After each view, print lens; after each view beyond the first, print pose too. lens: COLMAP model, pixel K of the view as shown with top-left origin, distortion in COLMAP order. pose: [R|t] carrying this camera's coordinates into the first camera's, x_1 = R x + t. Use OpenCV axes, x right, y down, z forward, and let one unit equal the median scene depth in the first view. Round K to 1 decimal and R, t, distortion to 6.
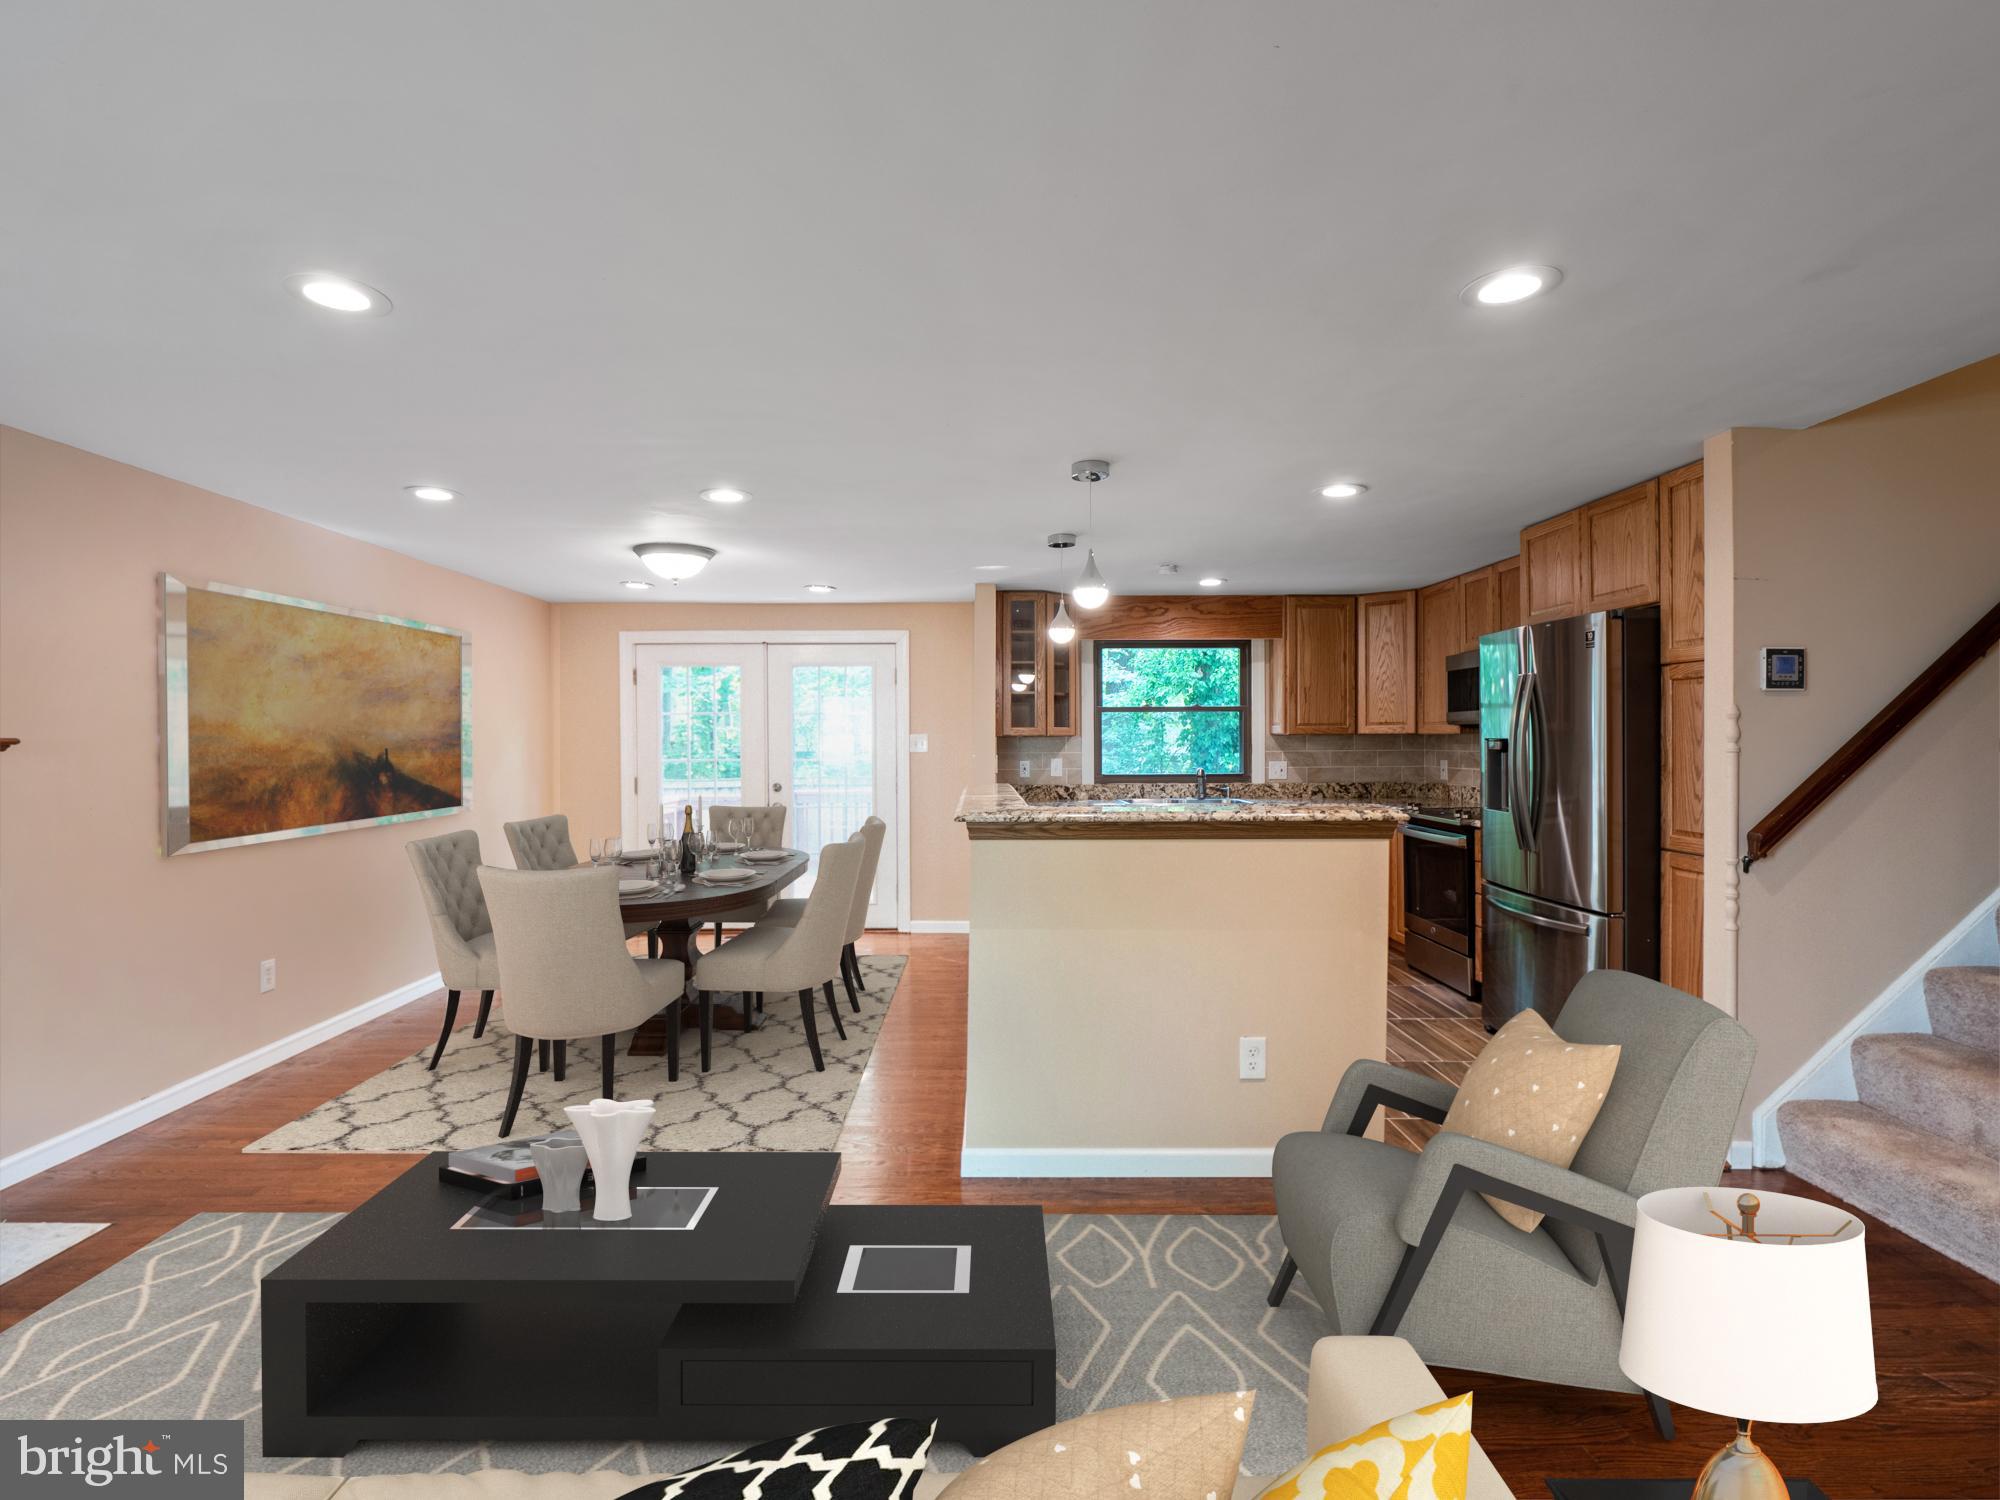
lens RADIAL K [[990.8, 0, 986.8], [0, 990.8, 741.5], [0, 0, 1]] dist [0.000977, -0.008744]
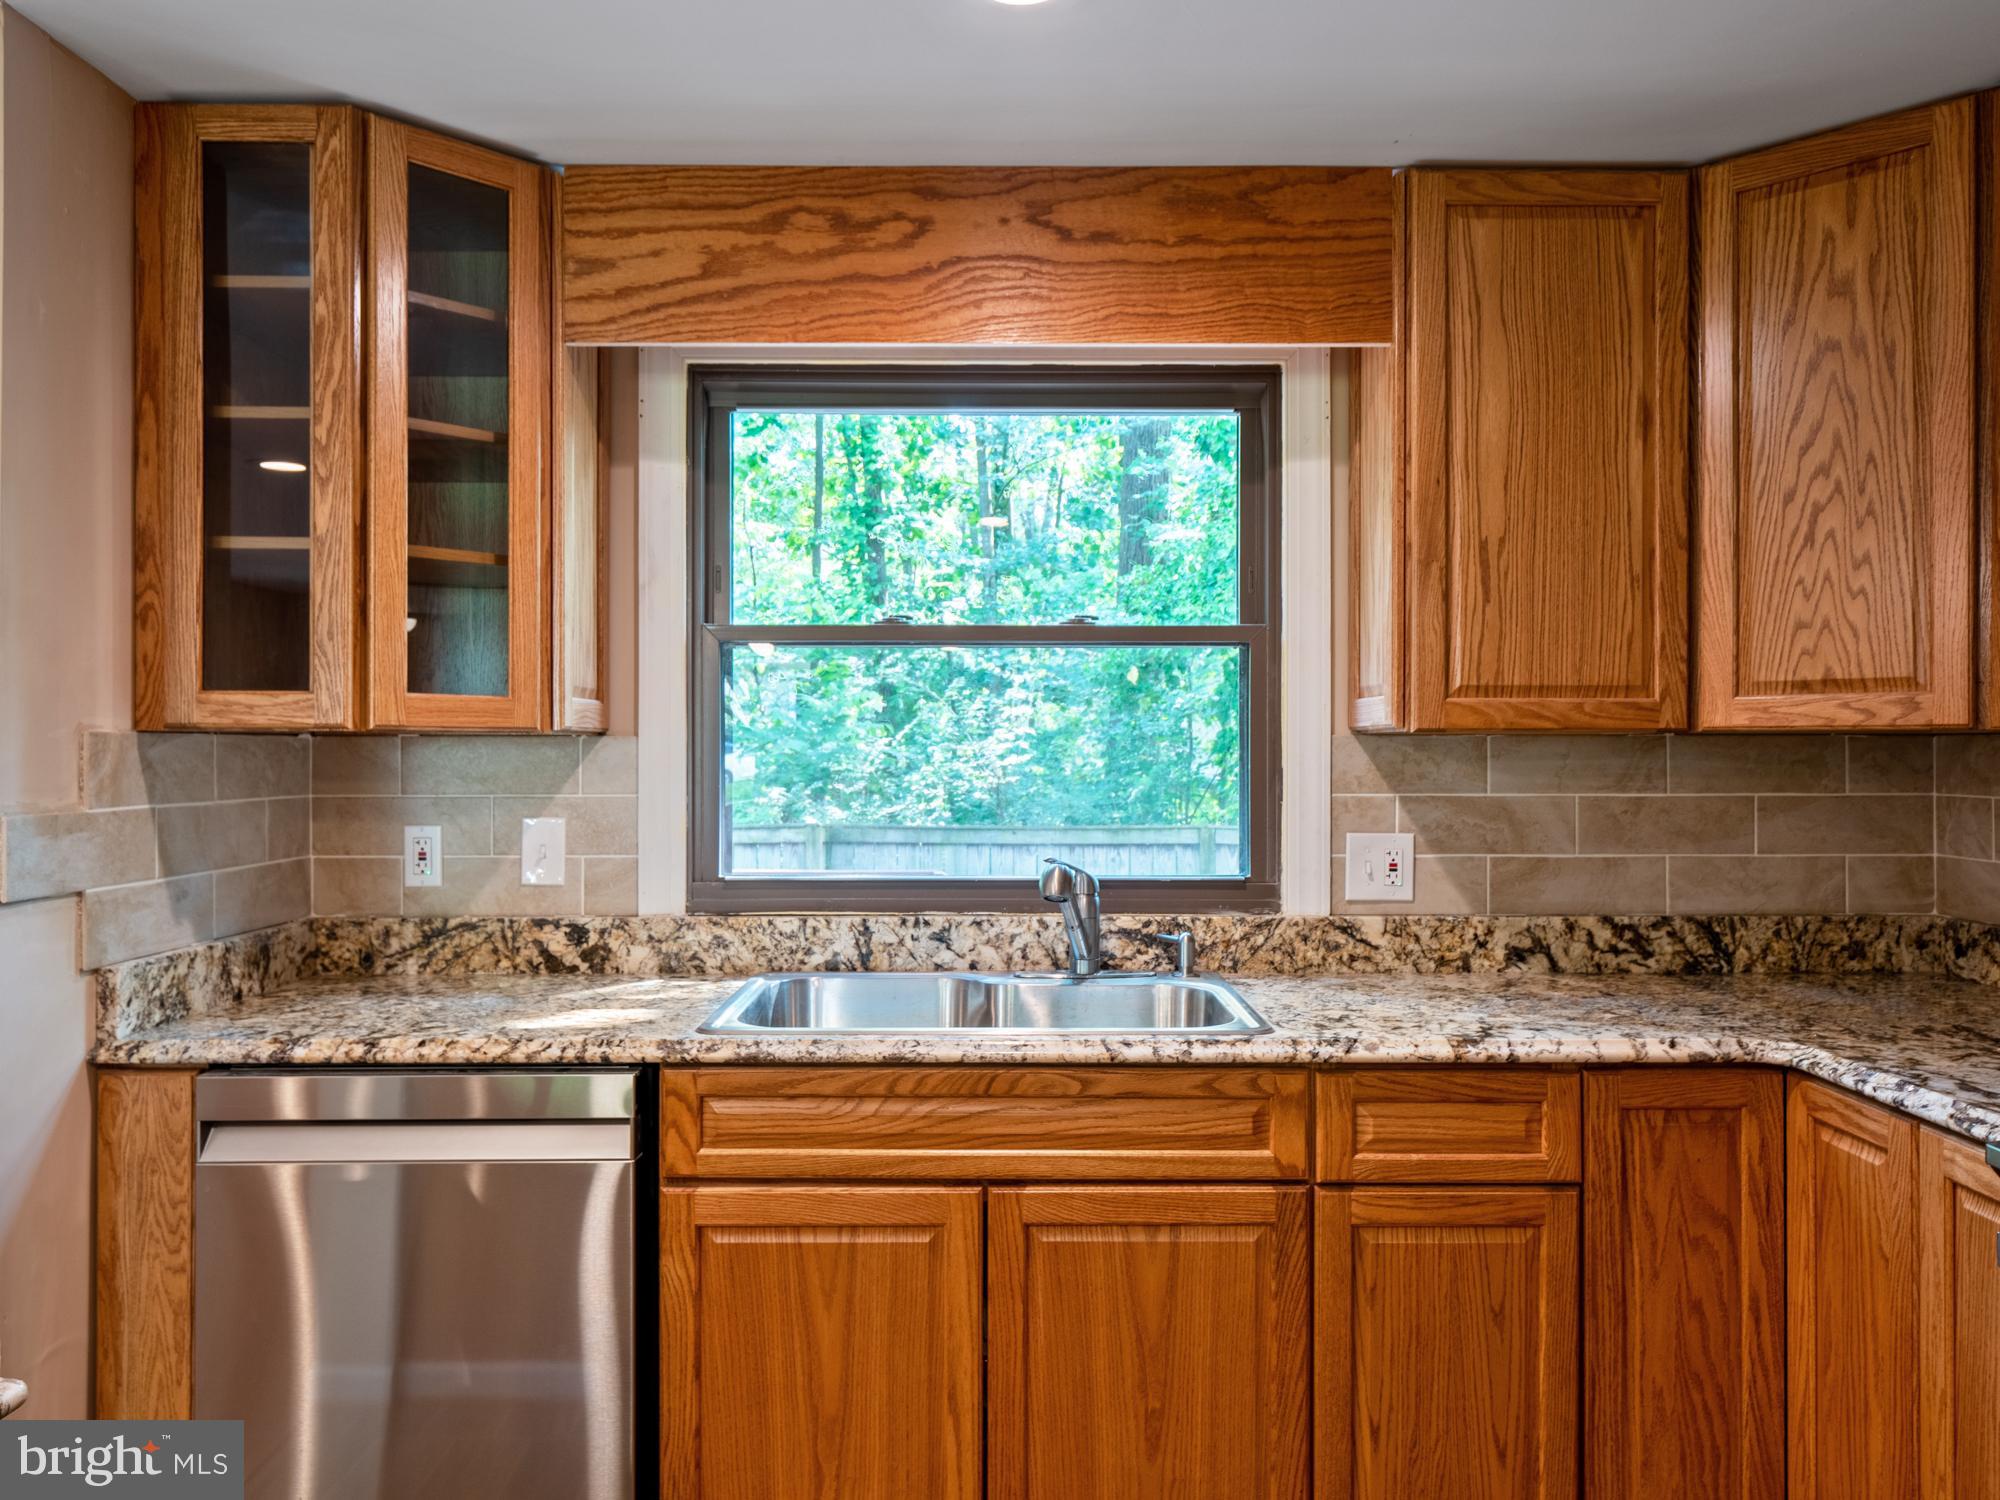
lens RADIAL K [[1436.7, 0, 988.7], [0, 1436.7, 752.2], [0, 0, 1]] dist [-0.003064, -0.003069]
pose [[0.999858, 0.003810, -0.016409, 0.204329], [-0.003774, 0.999990, 0.002199, -0.002209], [0.016417, -0.002137, 0.999863, 0.641077]]
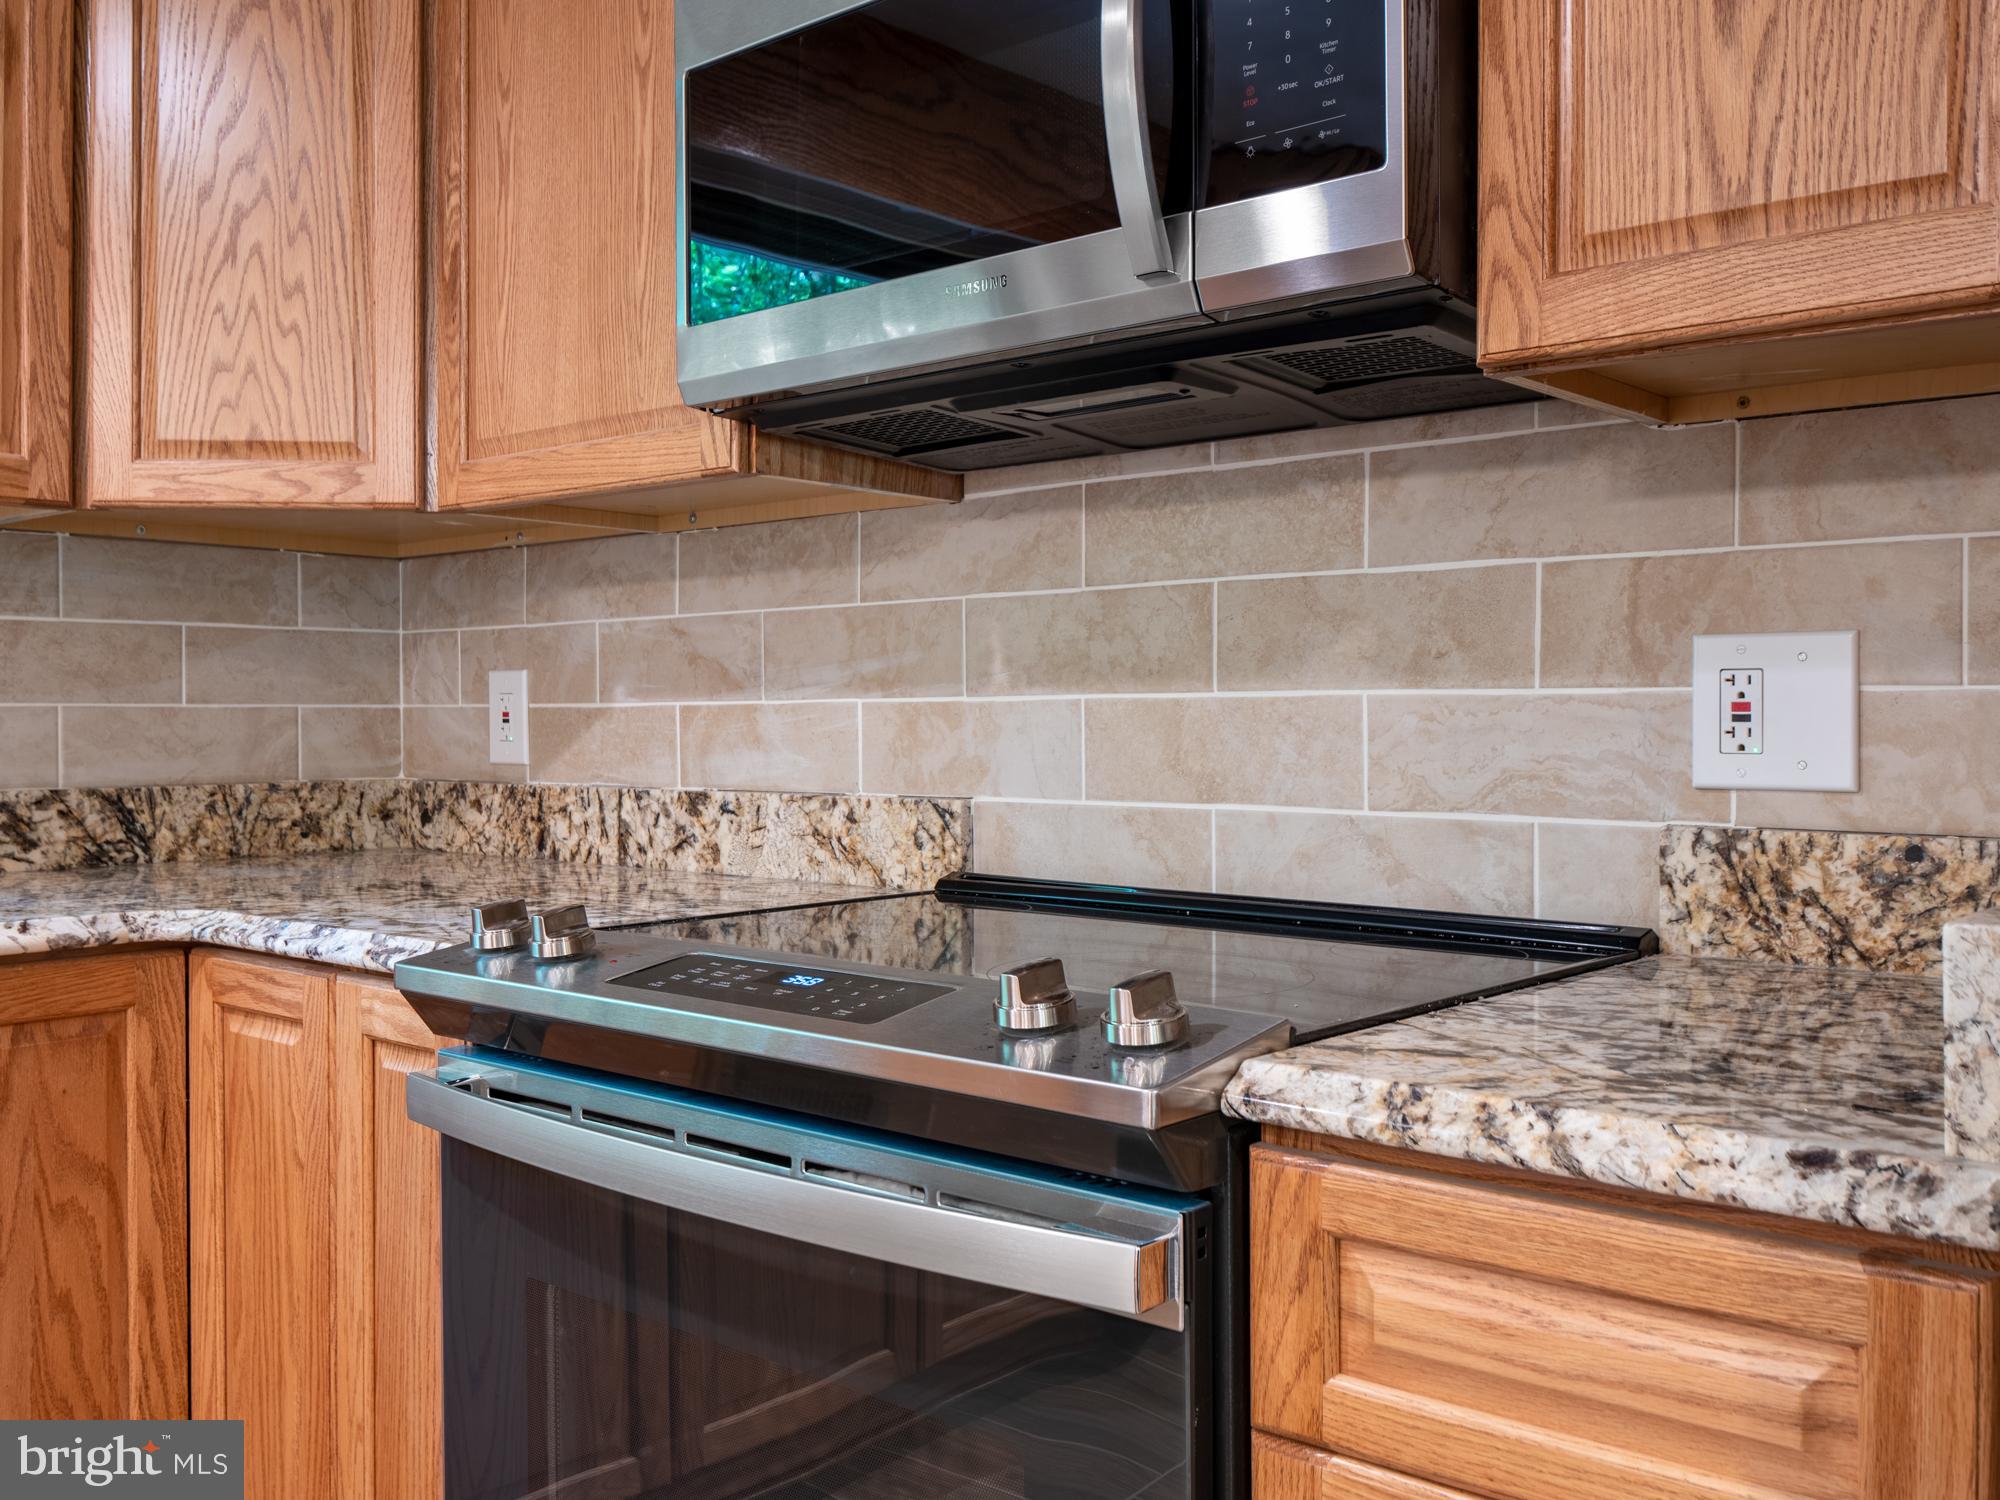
lens RADIAL K [[1819.7, 0, 986.0], [0, 1819.7, 735.1], [0, 0, 1]] dist [0.004814, 0.000000]
pose [[0.667701, -0.001522, 0.744428, 0.241429], [-0.003753, 0.999978, 0.005410, 0.030206], [-0.744420, -0.006406, 0.667681, 0.668078]]
